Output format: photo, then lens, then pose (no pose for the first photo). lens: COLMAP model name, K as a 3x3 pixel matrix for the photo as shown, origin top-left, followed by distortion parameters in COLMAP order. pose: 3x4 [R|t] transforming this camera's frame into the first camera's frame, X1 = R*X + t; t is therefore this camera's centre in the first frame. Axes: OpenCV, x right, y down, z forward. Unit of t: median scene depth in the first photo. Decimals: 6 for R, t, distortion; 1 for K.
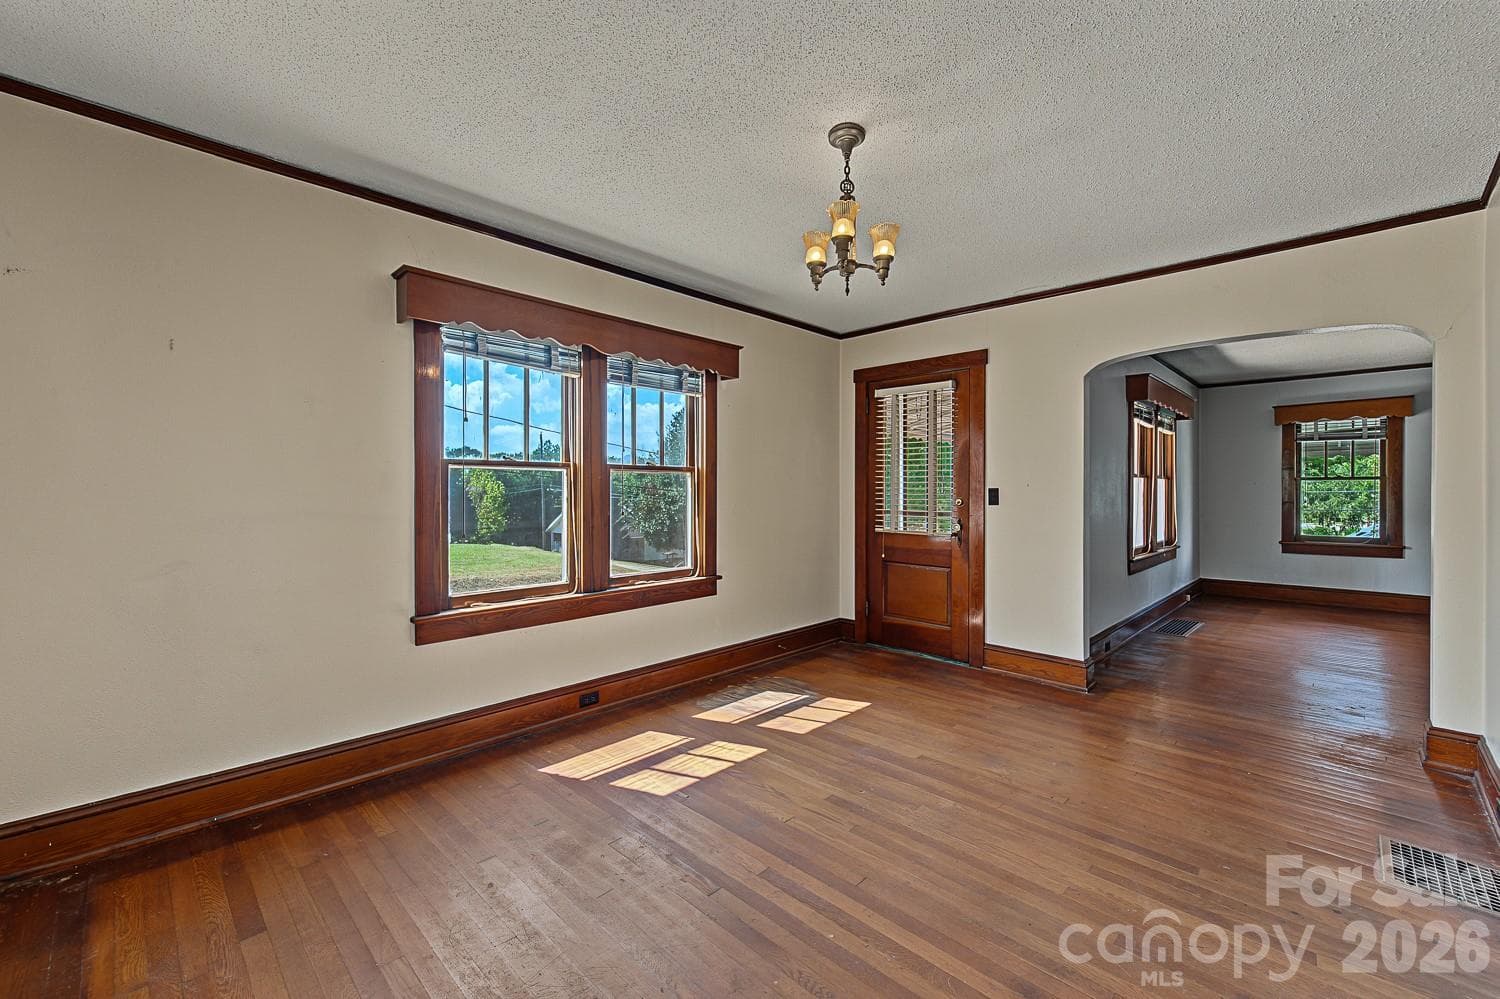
lens RADIAL K [[613.1, 0, 748.3], [0, 613.1, 486.5], [0, 0, 1]] dist [0.000502, 0.000175]
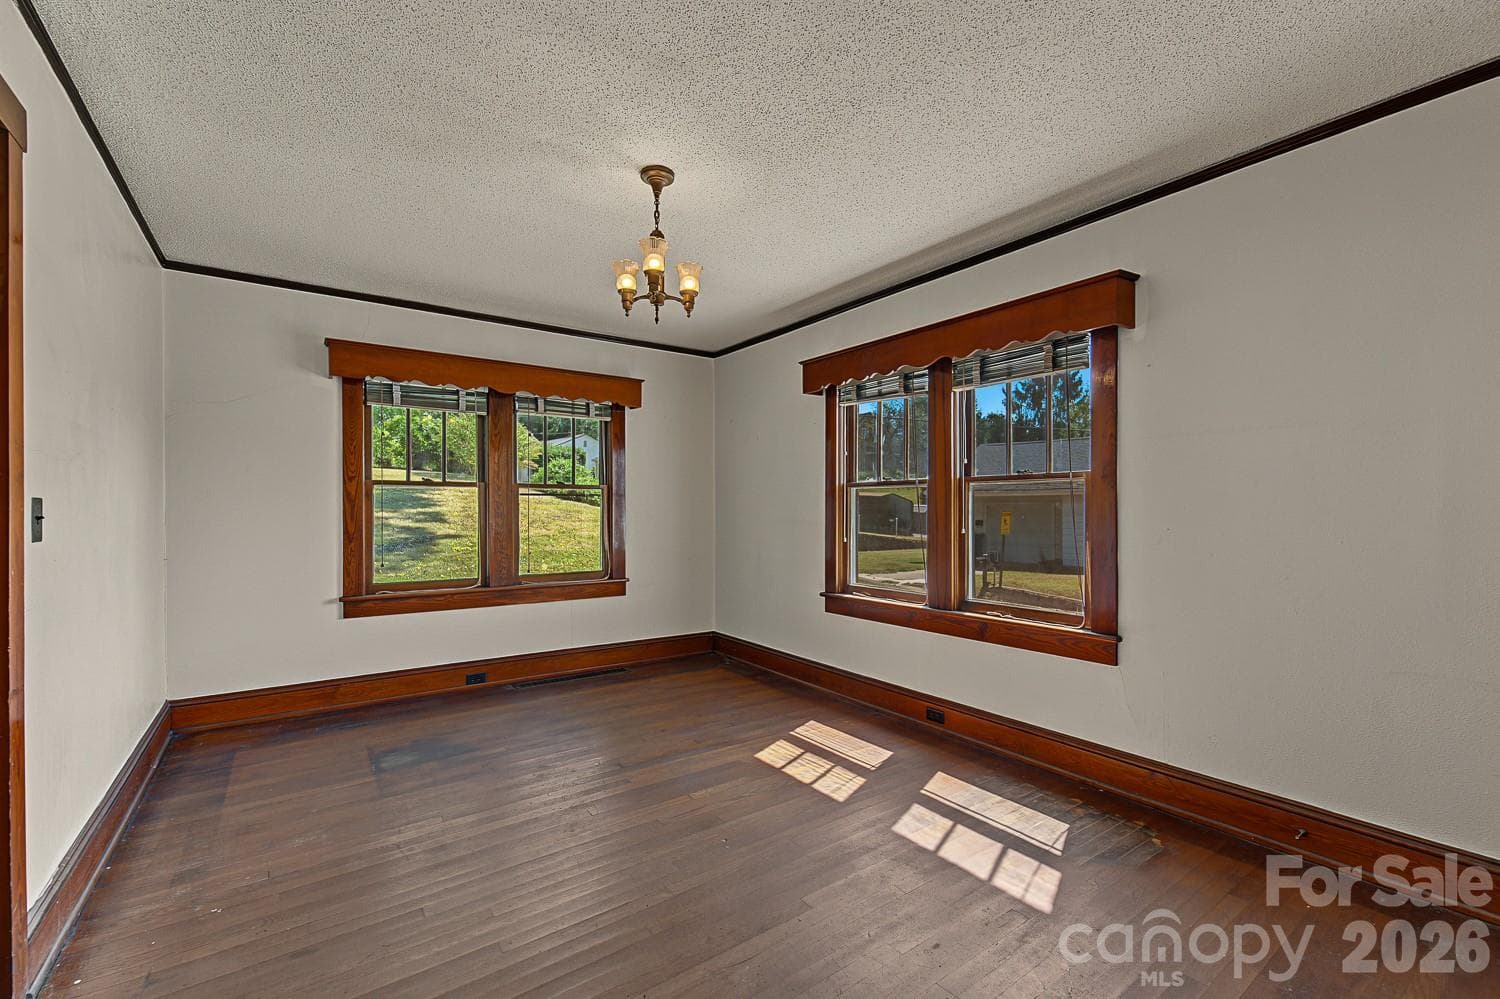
lens RADIAL K [[630.6, 0, 750.0], [0, 630.6, 499.5], [0, 0, 1]] dist [0.001550, 0.000068]
pose [[-0.170738, -0.016744, -0.985174, 0.826424], [0.004308, 0.999833, -0.017740, 0.014927], [0.985307, -0.007272, -0.170637, 0.906502]]
